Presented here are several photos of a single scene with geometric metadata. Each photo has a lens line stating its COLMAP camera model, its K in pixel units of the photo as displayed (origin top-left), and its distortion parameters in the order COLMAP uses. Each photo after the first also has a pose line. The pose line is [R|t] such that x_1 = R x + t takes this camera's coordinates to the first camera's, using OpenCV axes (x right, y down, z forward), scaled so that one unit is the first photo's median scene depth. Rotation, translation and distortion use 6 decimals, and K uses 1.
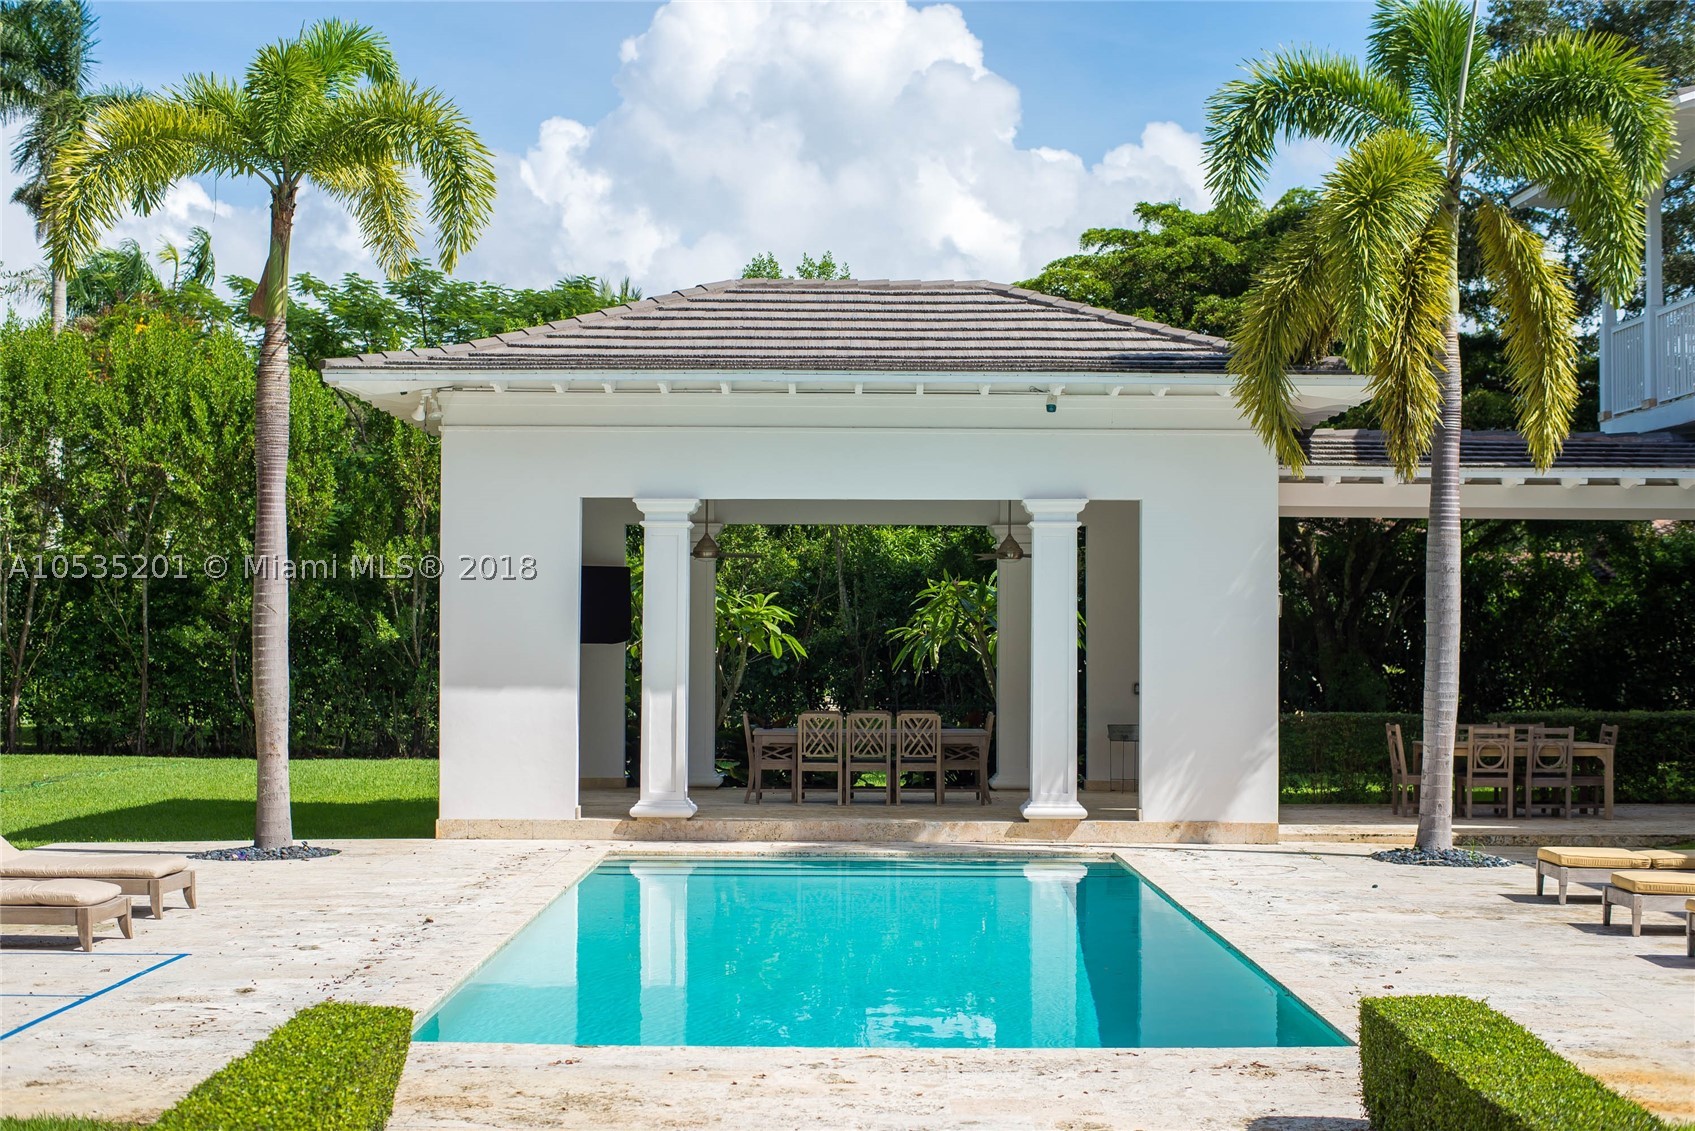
lens RADIAL K [[2482.7, 0, 847.5], [0, 2482.7, 565.5], [0, 0, 1]] dist [-0.163225, -0.029213]
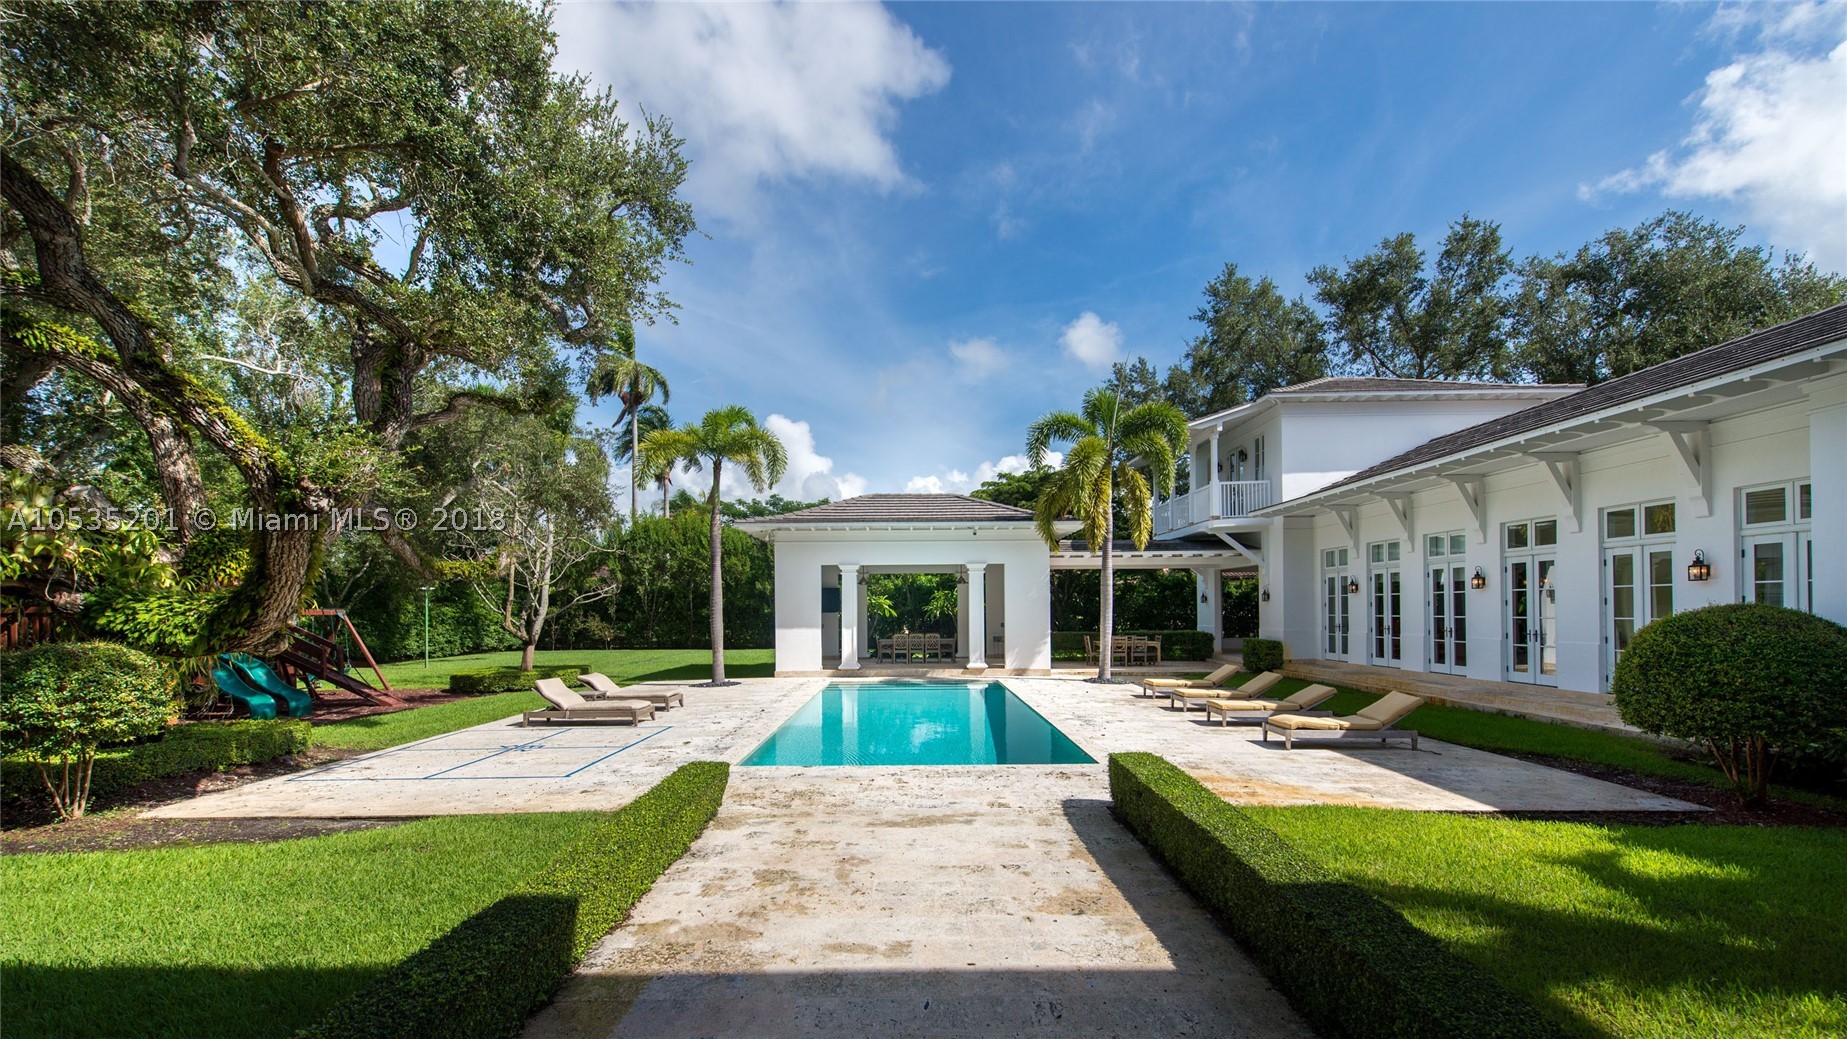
lens RADIAL K [[720.1, 0, 922.2], [0, 720.1, 606.5], [0, 0, 1]] dist [0.000195, 0.000009]
pose [[0.999829, -0.012249, 0.013871, 0.004446], [0.011889, 0.999598, 0.025727, 0.002416], [-0.014181, -0.025557, 0.999573, 0.115581]]
